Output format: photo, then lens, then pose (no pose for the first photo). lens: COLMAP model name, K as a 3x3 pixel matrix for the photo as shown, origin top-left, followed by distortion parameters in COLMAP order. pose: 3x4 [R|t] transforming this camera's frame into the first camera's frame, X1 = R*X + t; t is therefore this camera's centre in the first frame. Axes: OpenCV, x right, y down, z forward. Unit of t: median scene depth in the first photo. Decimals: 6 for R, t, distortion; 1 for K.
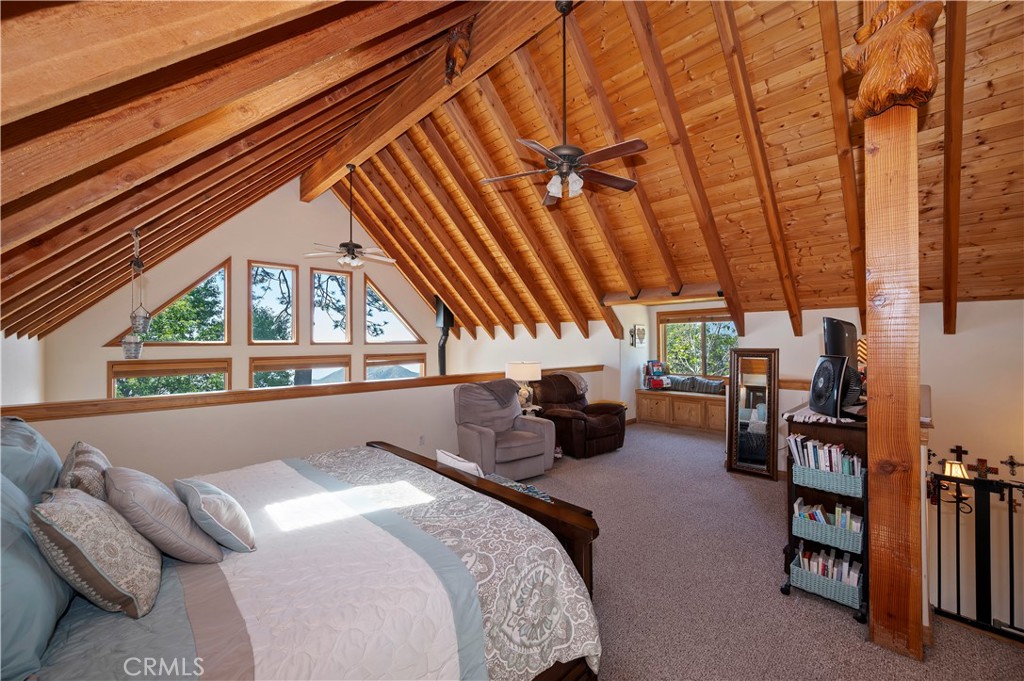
lens RADIAL K [[404.4, 0, 503.8], [0, 404.4, 346.0], [0, 0, 1]] dist [-0.004056, -0.000011]
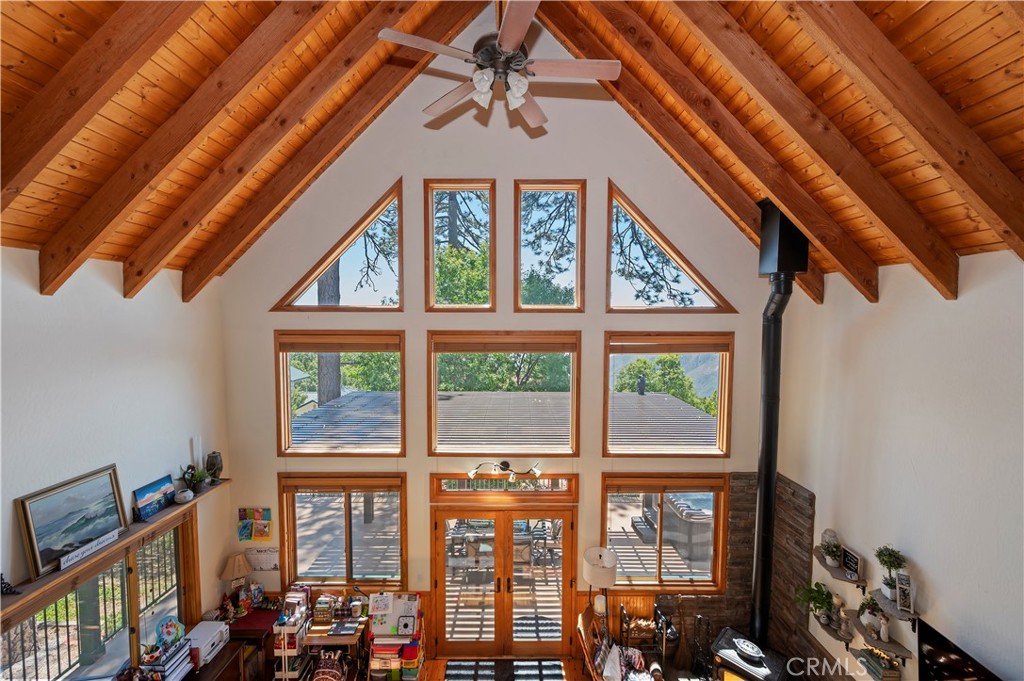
lens RADIAL K [[404.4, 0, 508.7], [0, 404.4, 349.7], [0, 0, 1]] dist [-0.004056, -0.000011]
pose [[0.735612, 0.063397, -0.674430, -0.065092], [-0.014754, 0.996874, 0.077614, 0.005244], [0.677243, -0.047144, 0.734248, 0.481026]]
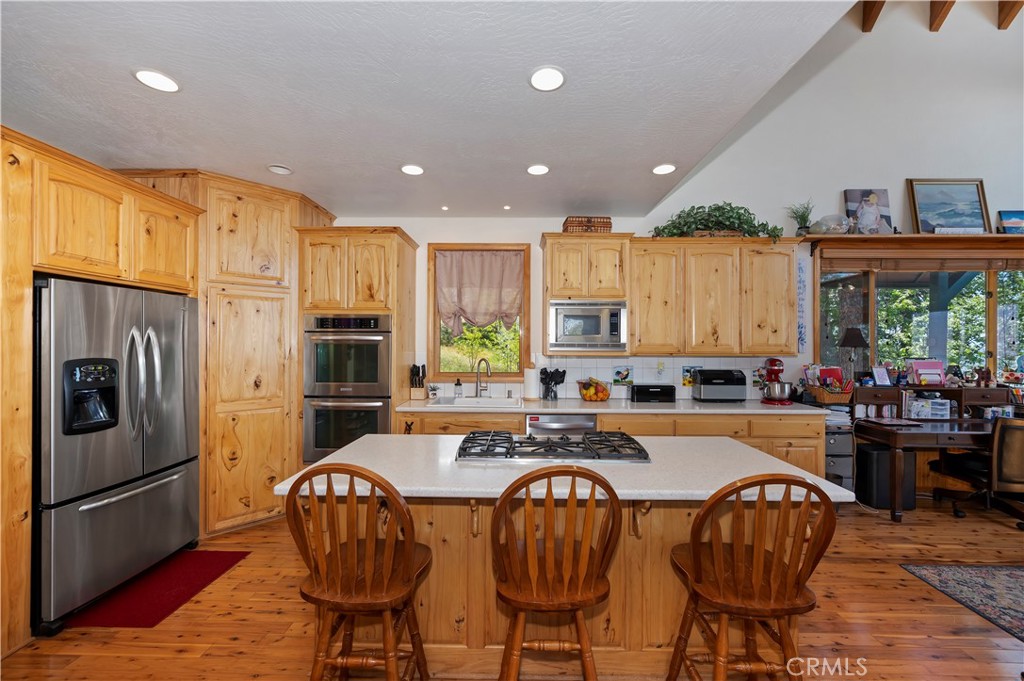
lens RADIAL K [[404.4, 0, 514.3], [0, 404.4, 342.6], [0, 0, 1]] dist [-0.004056, -0.000011]
pose [[-0.691501, 0.009319, -0.722315, 0.040199], [0.009740, 0.999946, 0.003576, 0.297167], [0.722309, -0.004562, -0.691555, 0.442579]]
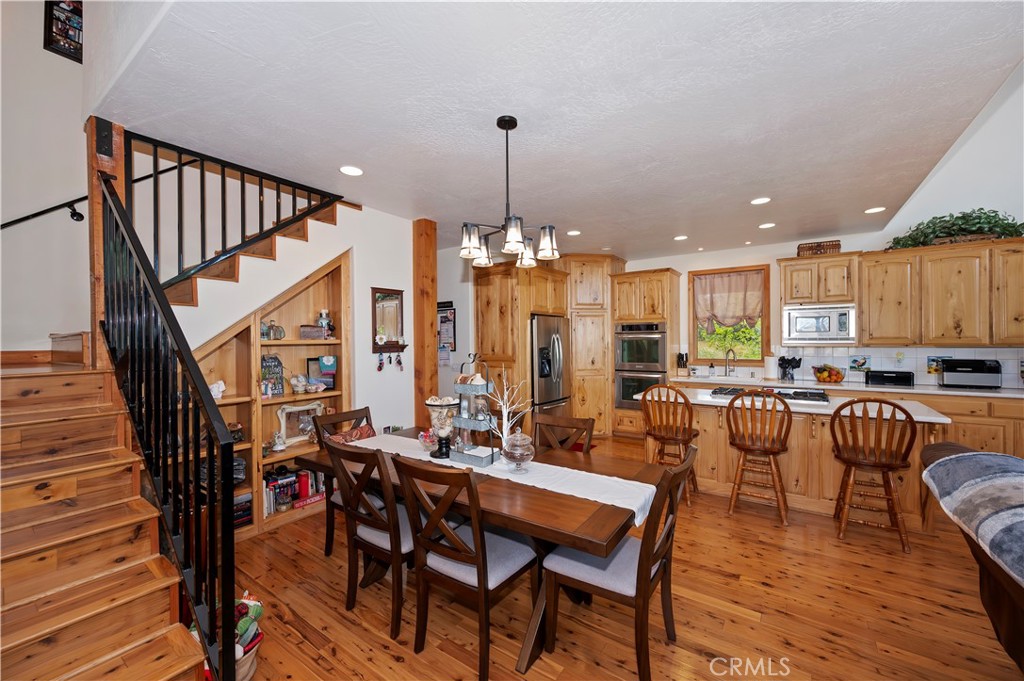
lens RADIAL K [[404.4, 0, 512.6], [0, 404.4, 342.6], [0, 0, 1]] dist [-0.004056, -0.000011]
pose [[-0.977449, 0.024106, -0.209791, 0.190292], [0.023915, 0.999708, 0.003449, 0.295399], [0.209813, -0.001646, -0.977740, 0.632828]]
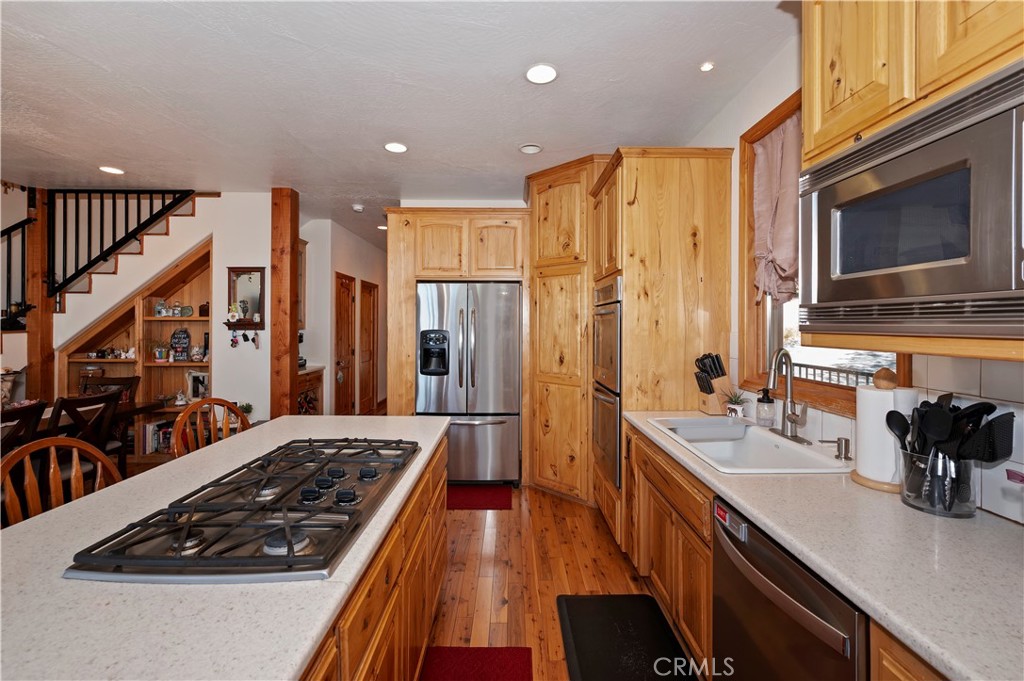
lens RADIAL K [[443.3, 0, 513.8], [0, 443.3, 325.6], [0, 0, 1]] dist [0.012131, 0.000533]
pose [[-0.736462, 0.009549, 0.676411, -0.264927], [0.003036, 0.999937, -0.010811, 0.304820], [-0.676472, -0.005908, -0.736445, 0.367511]]
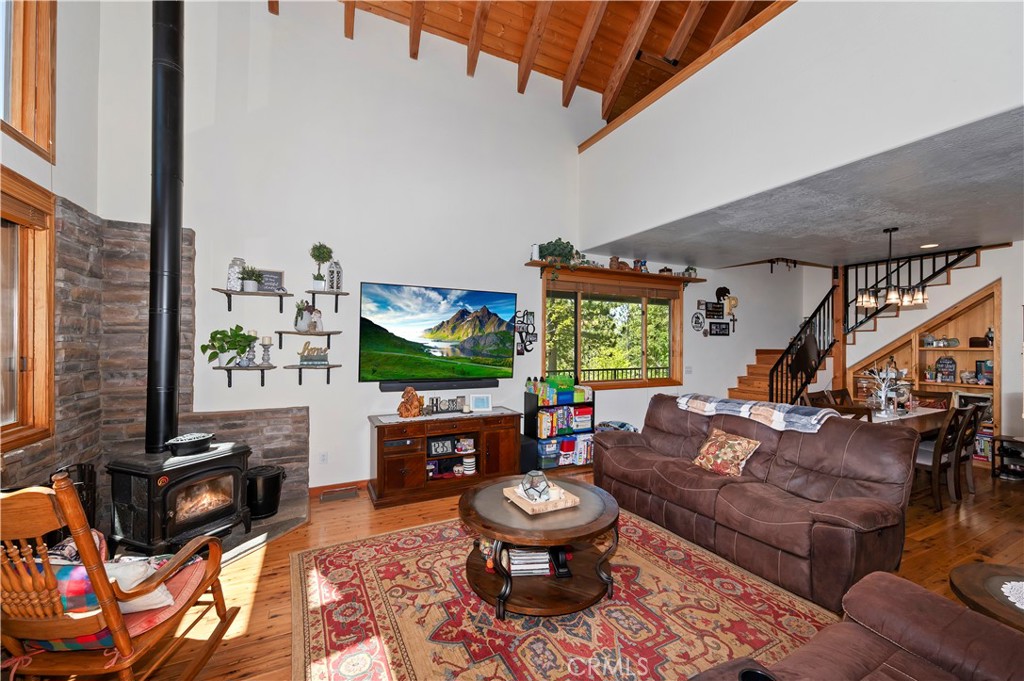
lens RADIAL K [[404.4, 0, 514.5], [0, 404.4, 340.6], [0, 0, 1]] dist [-0.004056, -0.000011]
pose [[0.249702, 0.027298, 0.967938, -0.351006], [-0.012510, 0.999610, -0.024964, 0.301319], [-0.968242, -0.005876, 0.249947, 0.685066]]
